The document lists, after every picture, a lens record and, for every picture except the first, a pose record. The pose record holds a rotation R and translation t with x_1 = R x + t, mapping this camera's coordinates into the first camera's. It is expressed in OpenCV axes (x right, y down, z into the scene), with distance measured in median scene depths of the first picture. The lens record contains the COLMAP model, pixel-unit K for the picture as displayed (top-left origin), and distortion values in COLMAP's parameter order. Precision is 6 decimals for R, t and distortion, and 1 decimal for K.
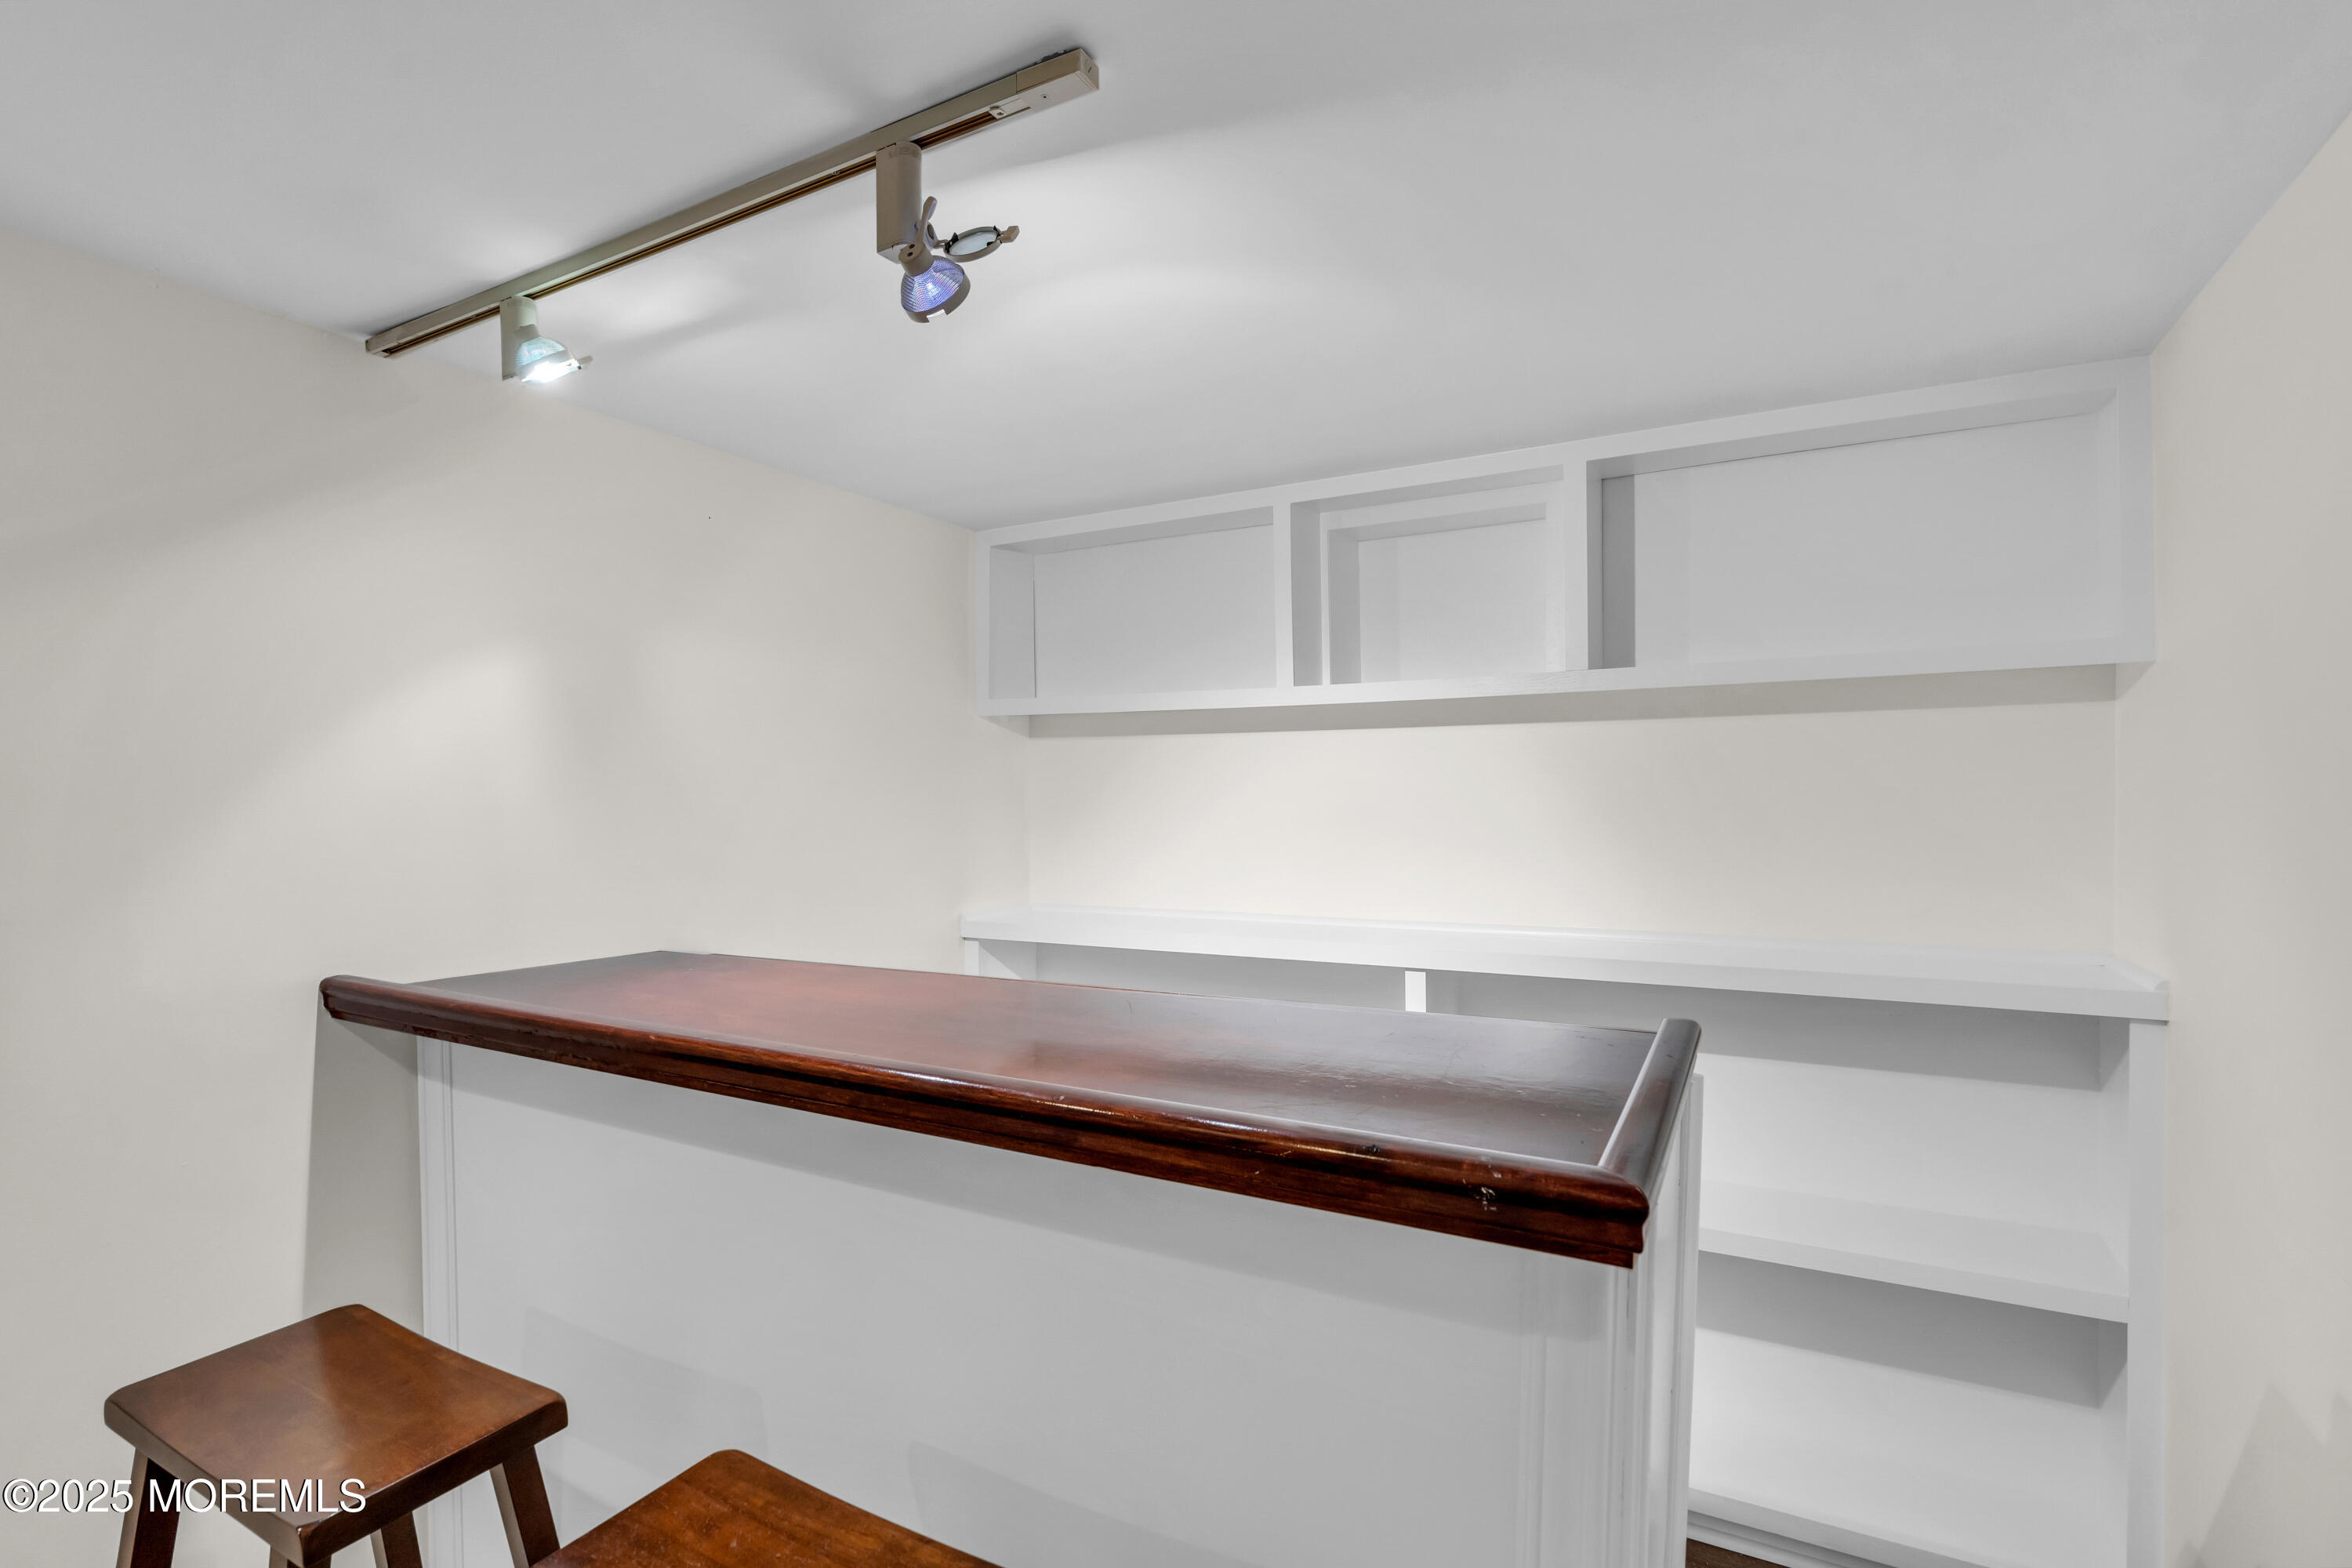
lens RADIAL K [[1086.3, 0, 1170.8], [0, 1086.3, 804.2], [0, 0, 1]] dist [-0.004093, -0.000431]
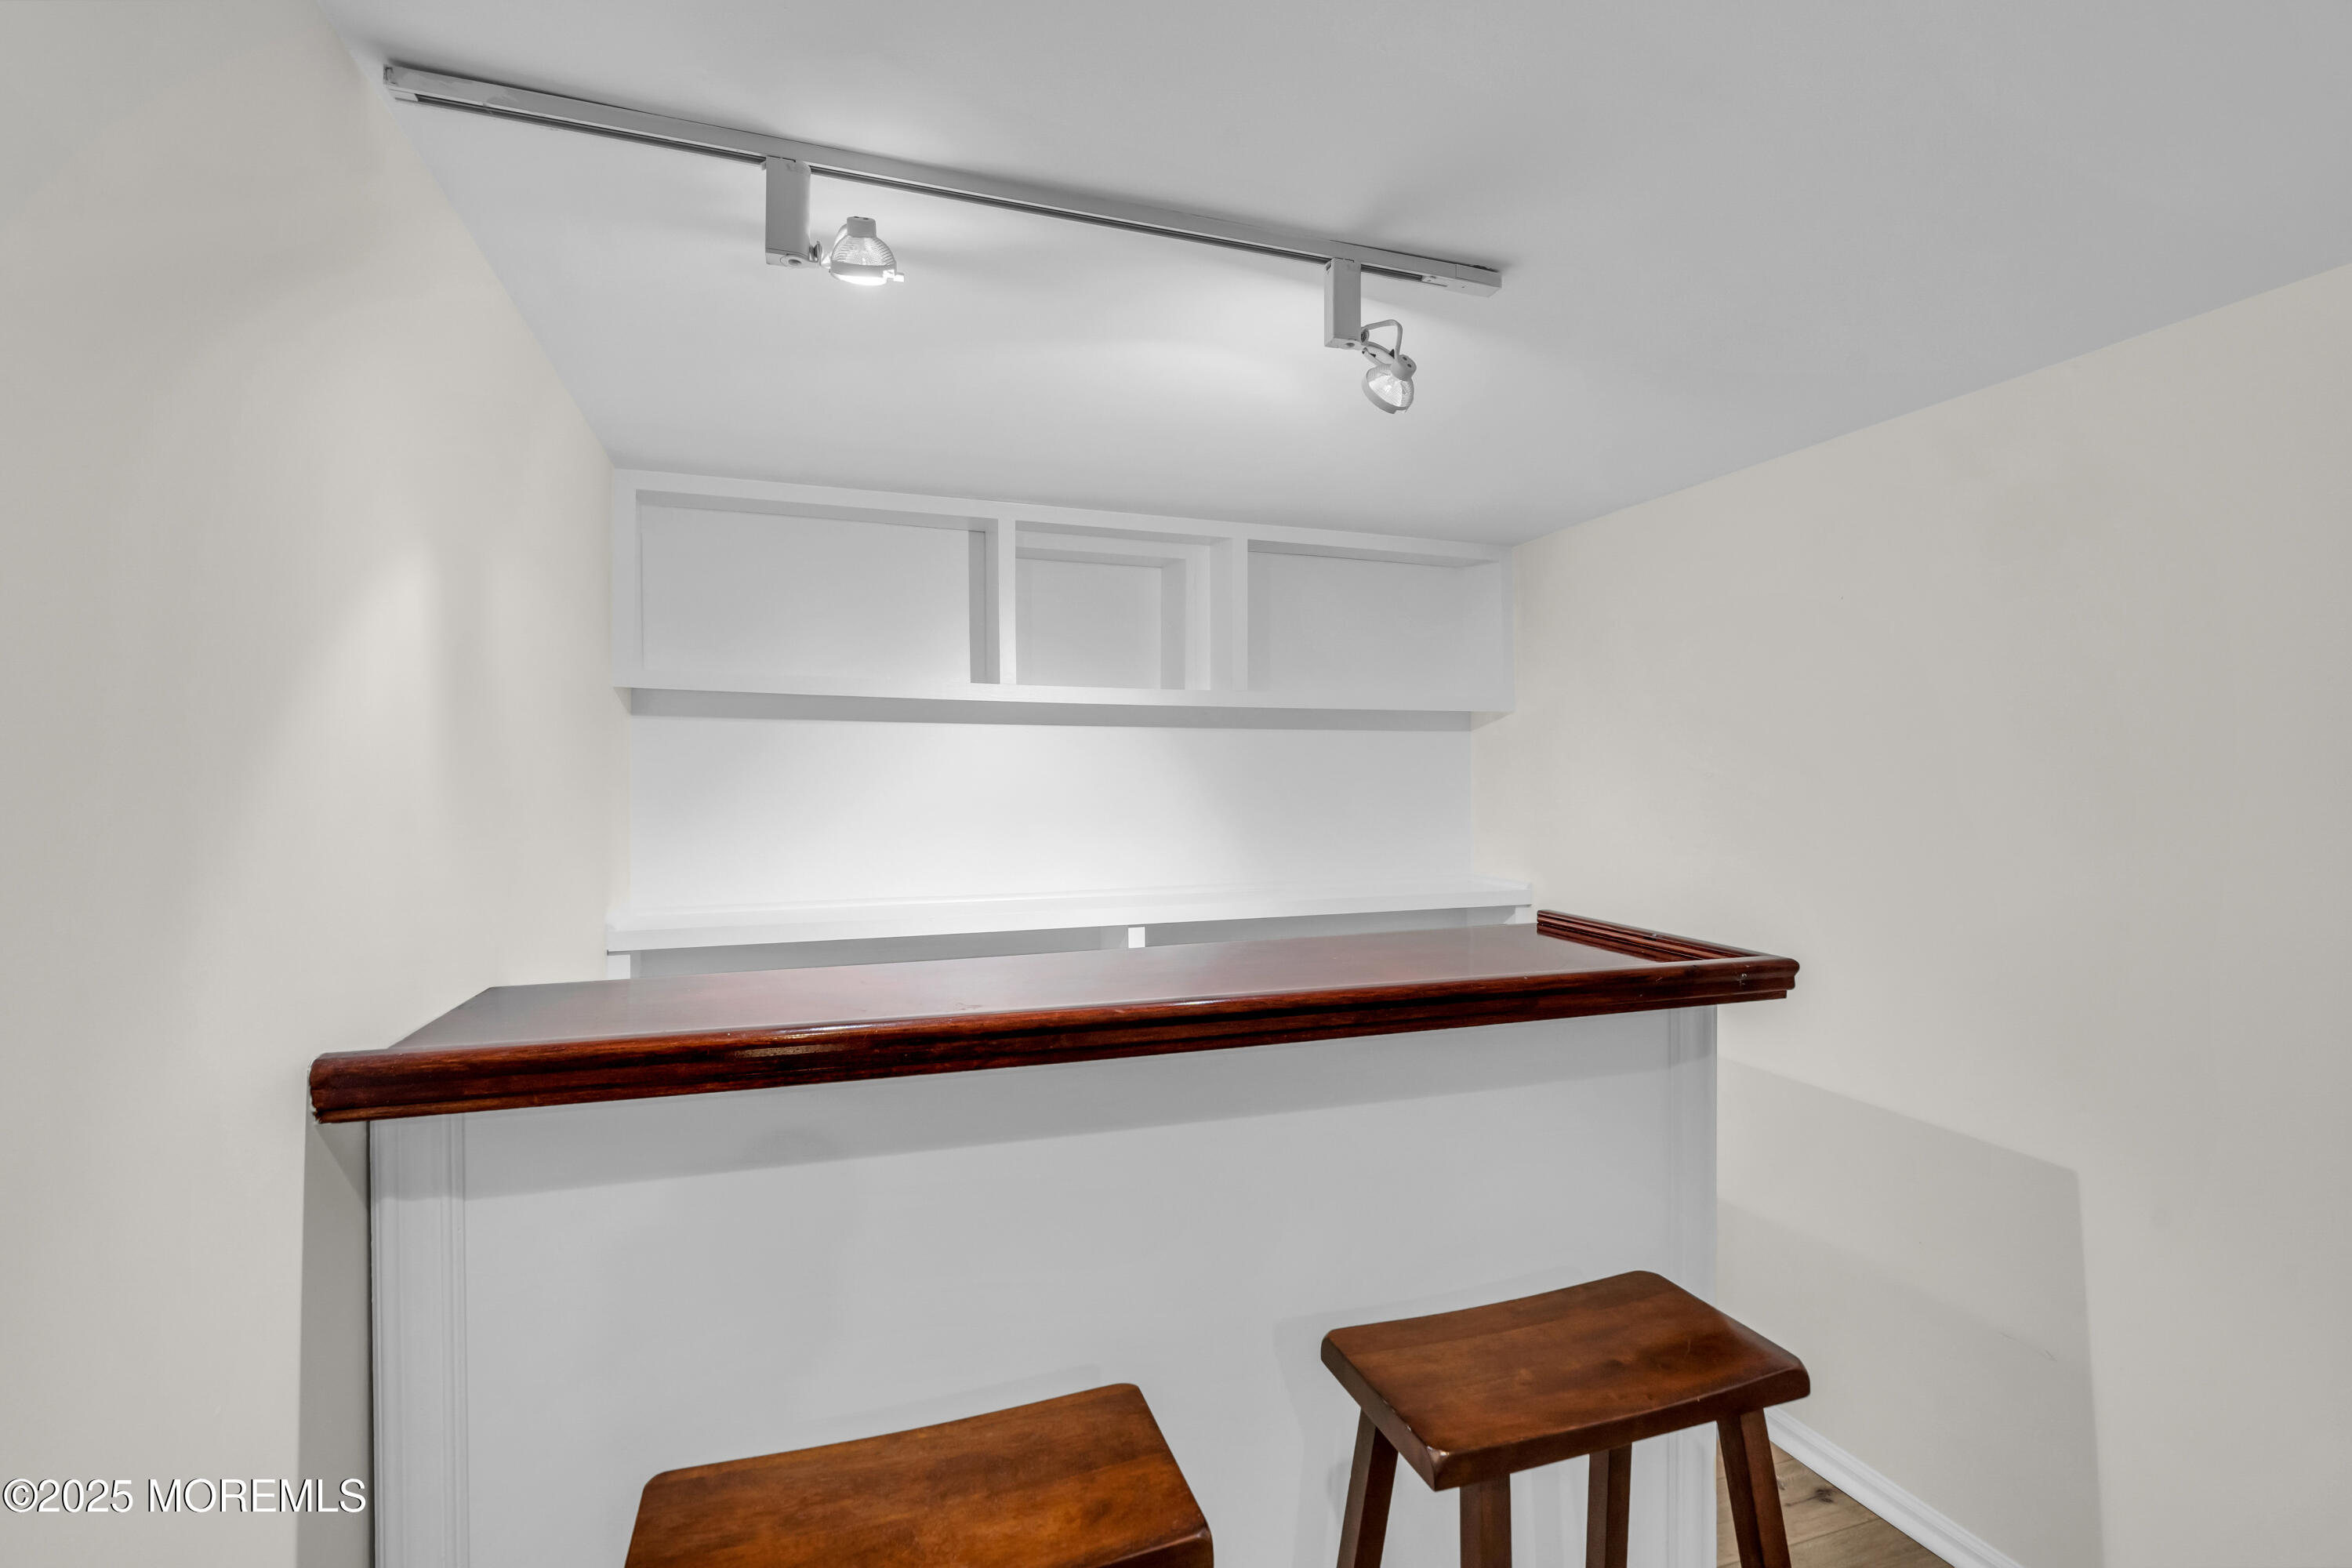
lens RADIAL K [[1061.8, 0, 1185.3], [0, 1061.8, 790.4], [0, 0, 1]] dist [-0.005976, -0.000030]
pose [[0.664373, 0.001768, 0.747399, -0.749750], [0.004316, 0.999971, -0.006203, 0.009361], [-0.747389, 0.007347, 0.664347, 0.189892]]
